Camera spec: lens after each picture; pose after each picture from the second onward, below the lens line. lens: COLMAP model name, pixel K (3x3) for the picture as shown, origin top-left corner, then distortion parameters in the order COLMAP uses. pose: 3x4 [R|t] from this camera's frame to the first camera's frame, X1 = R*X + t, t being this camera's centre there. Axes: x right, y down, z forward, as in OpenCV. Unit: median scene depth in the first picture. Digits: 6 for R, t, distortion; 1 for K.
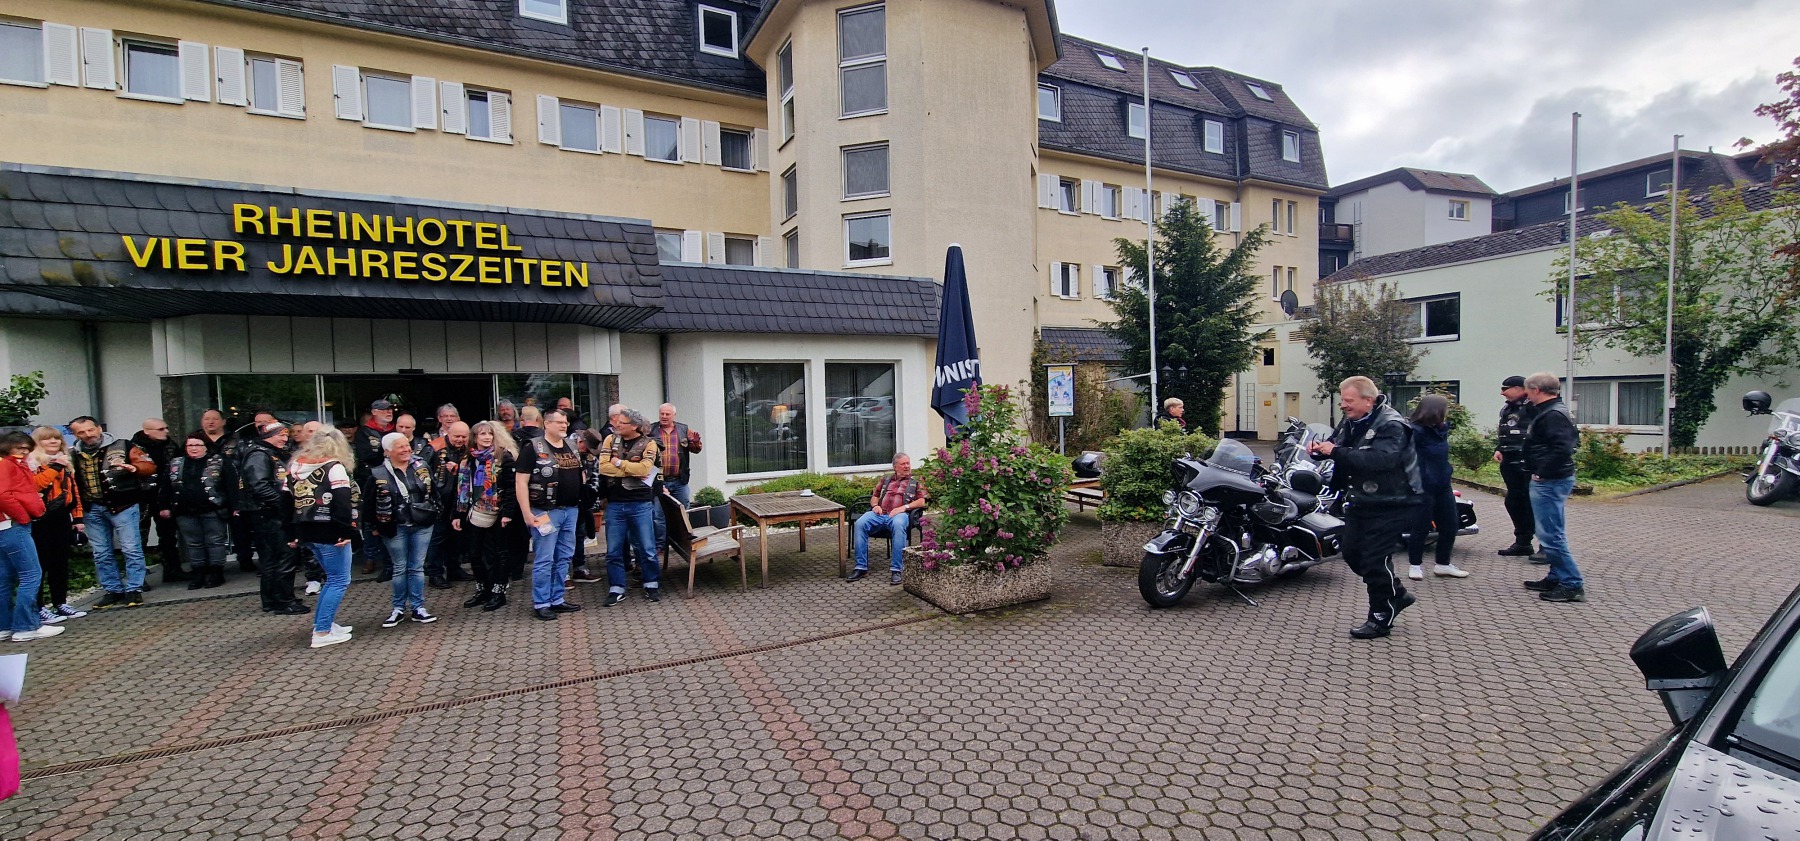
lens RADIAL K [[745.0, 0, 903.3], [0, 745.0, 428.6], [0, 0, 1]] dist [0.002231, -0.002692]
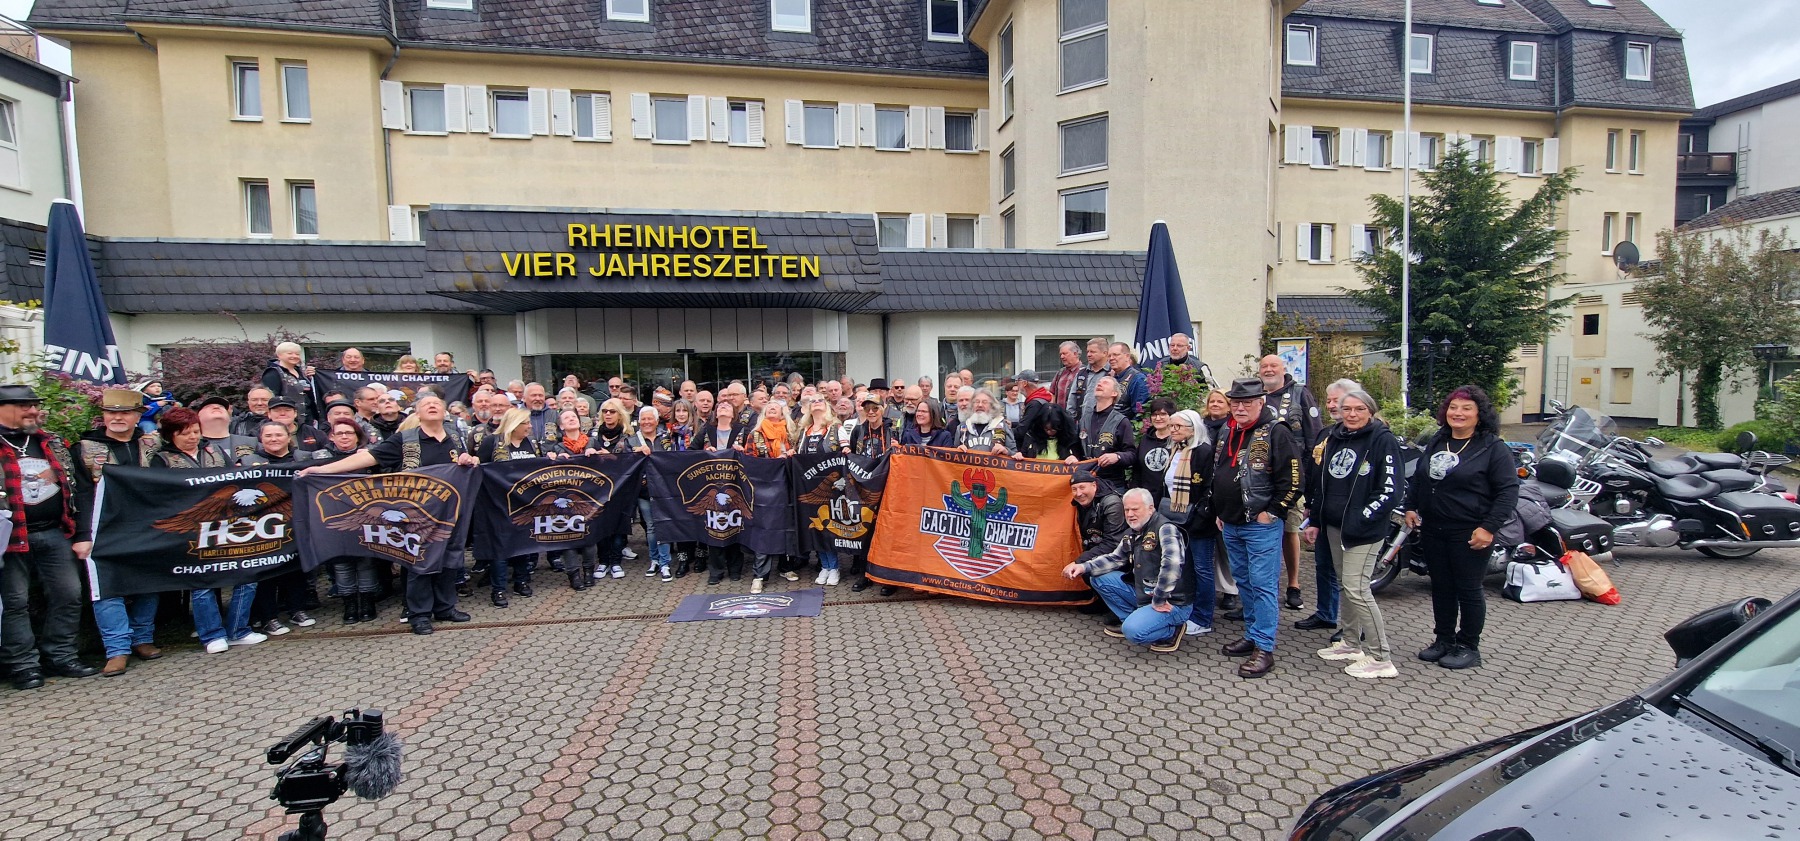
lens RADIAL K [[745.0, 0, 898.4], [0, 745.0, 430.3], [0, 0, 1]] dist [0.002231, -0.002692]
pose [[0.952858, 0.027911, -0.302130, 0.048393], [-0.016296, 0.999031, 0.040896, -0.003171], [0.302979, -0.034045, 0.952389, -0.067726]]
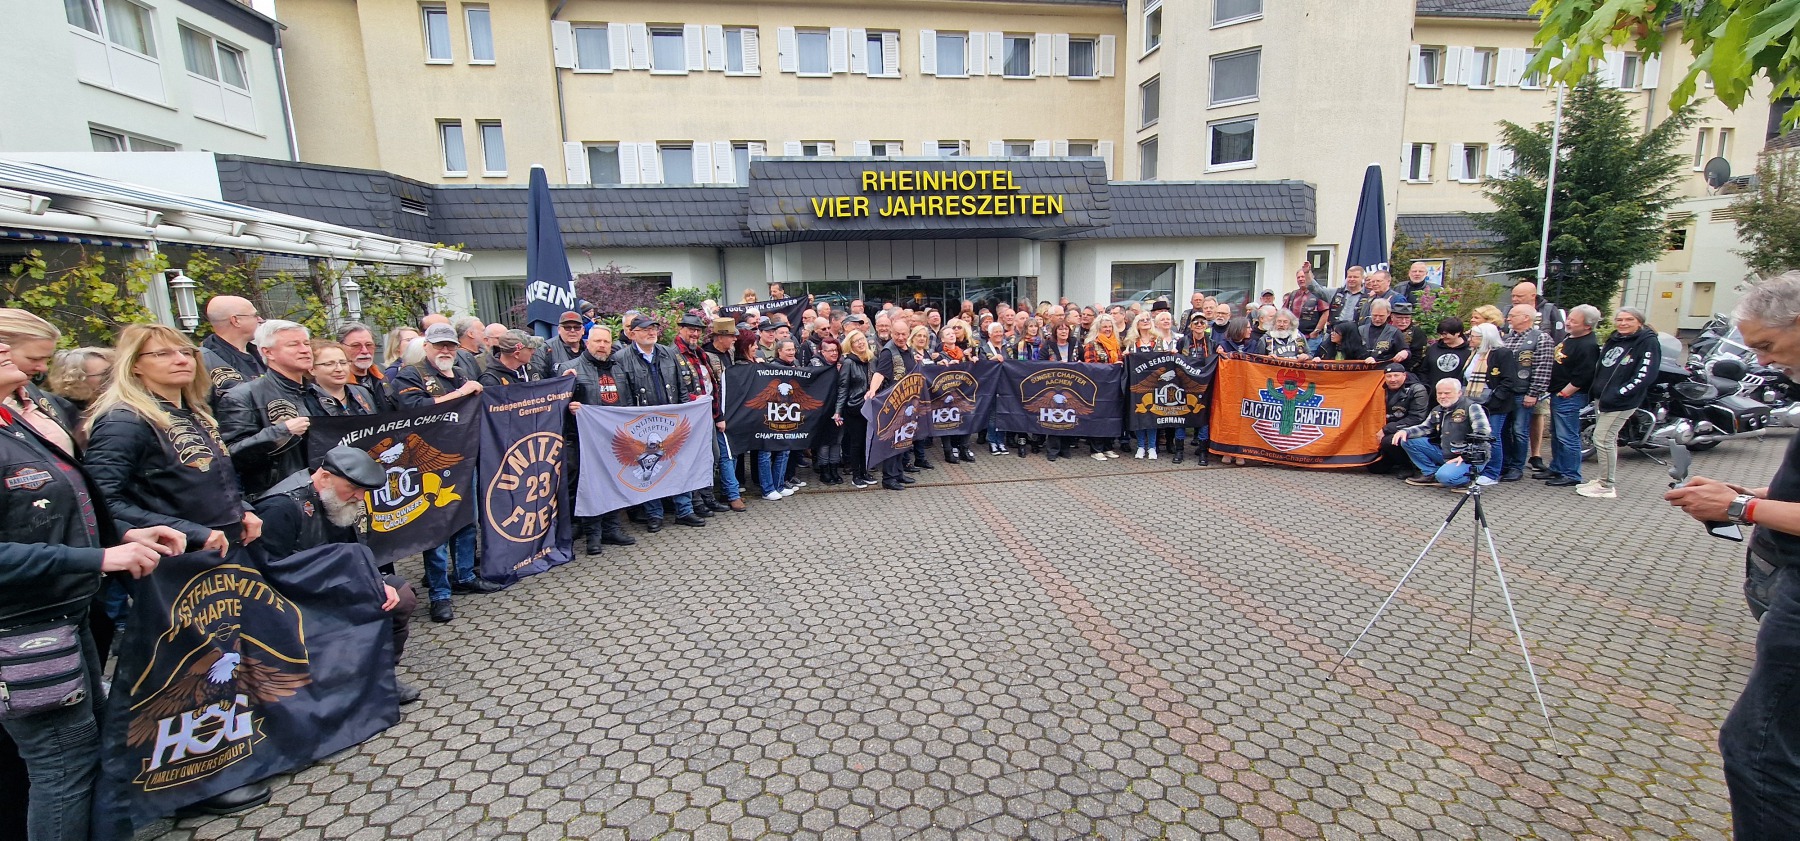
lens RADIAL K [[745.0, 0, 901.9], [0, 745.0, 430.7], [0, 0, 1]] dist [0.002231, -0.002692]
pose [[0.946930, 0.053249, -0.316999, -0.255099], [-0.006511, 0.989158, 0.146709, 0.003413], [0.321375, -0.136860, 0.937010, -0.424075]]
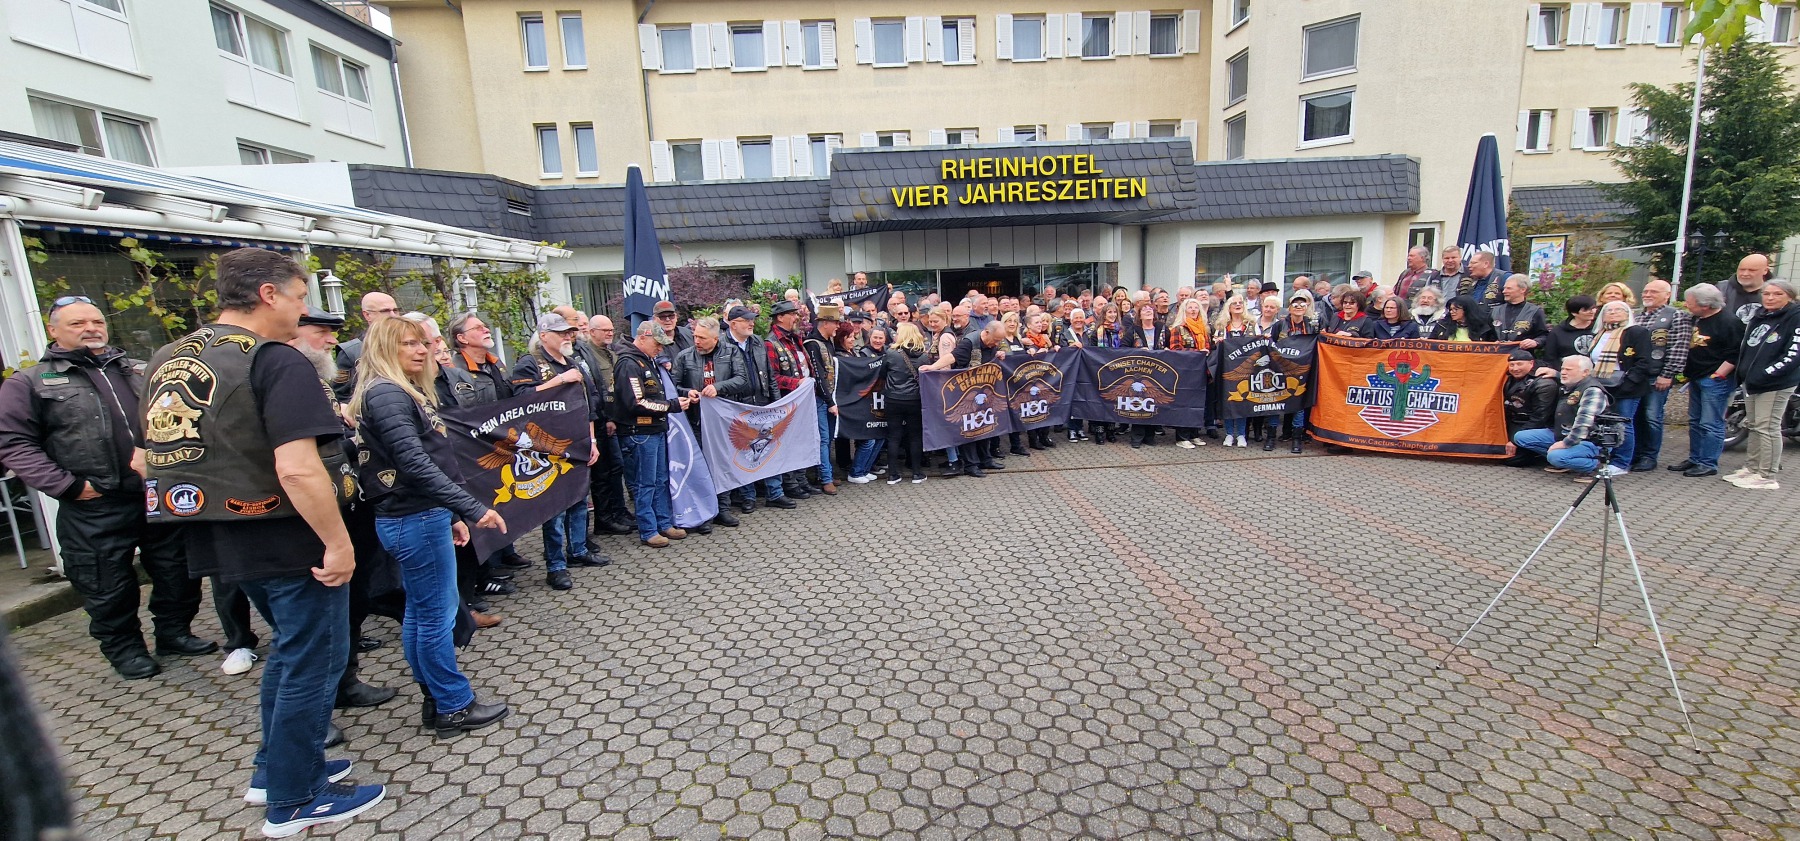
lens RADIAL K [[745.0, 0, 900.4], [0, 745.0, 431.1], [0, 0, 1]] dist [0.002231, -0.002692]
pose [[0.911890, 0.059478, -0.406102, -0.264396], [0.007035, 0.987034, 0.160358, 0.006223], [0.410374, -0.149085, 0.899648, -0.442491]]
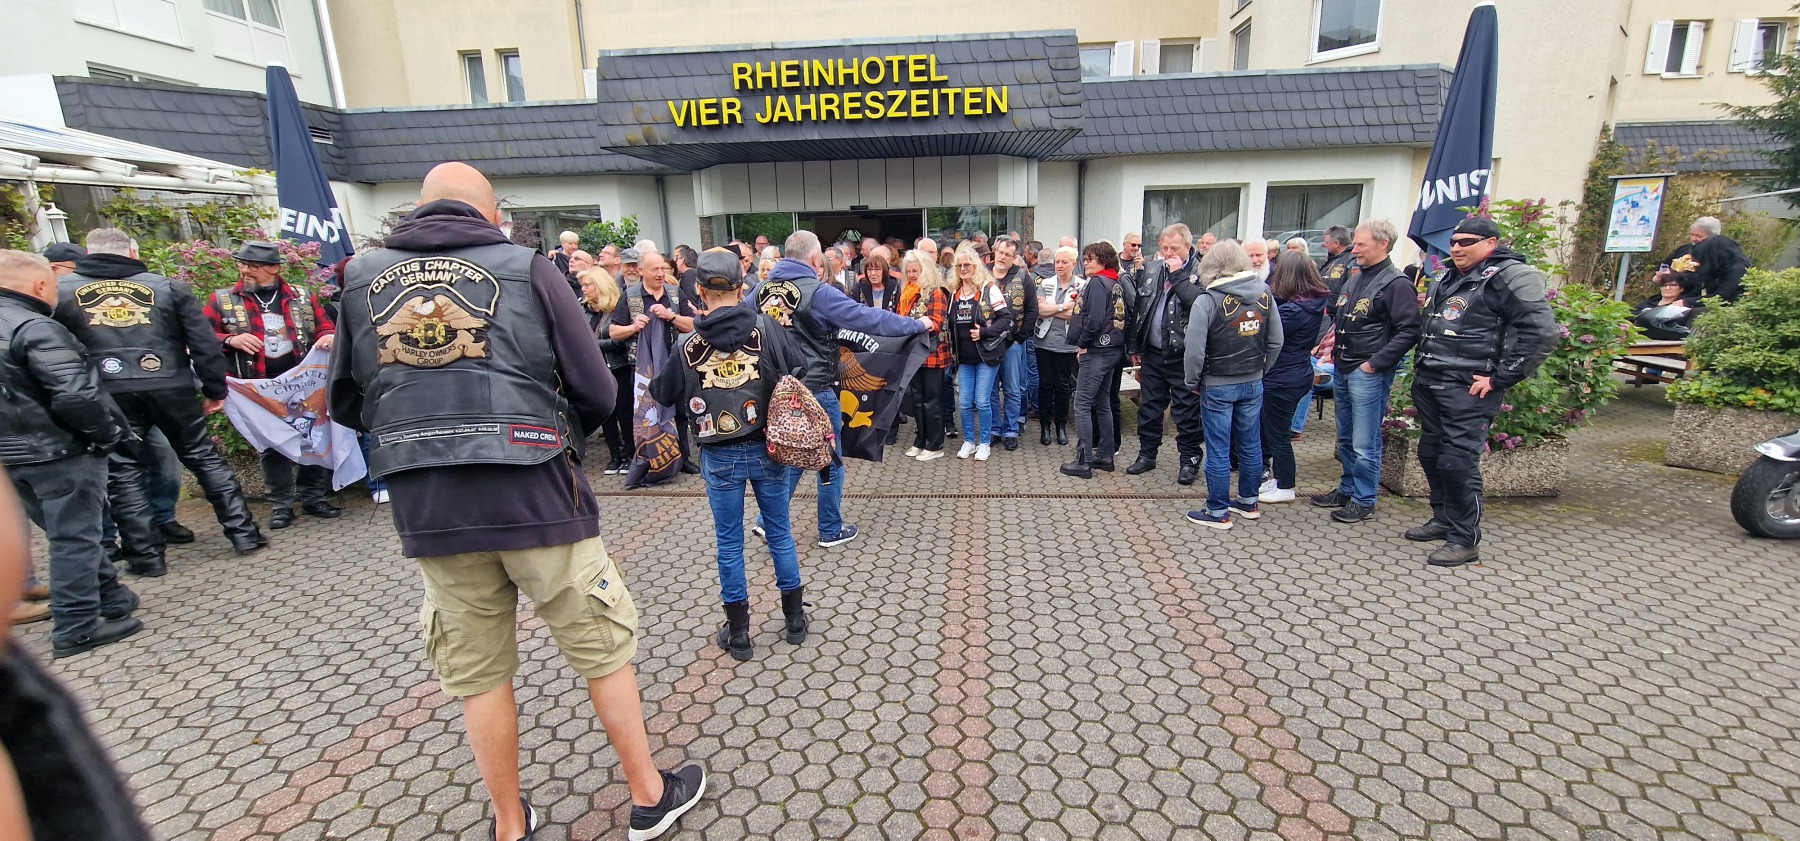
lens RADIAL K [[745.0, 0, 894.8], [0, 745.0, 429.1], [0, 0, 1]] dist [0.002231, -0.002692]
pose [[0.850899, 0.124564, -0.510347, 0.003187], [-0.013426, 0.976321, 0.215912, 0.007073], [0.525157, -0.176868, 0.832423, 0.033293]]
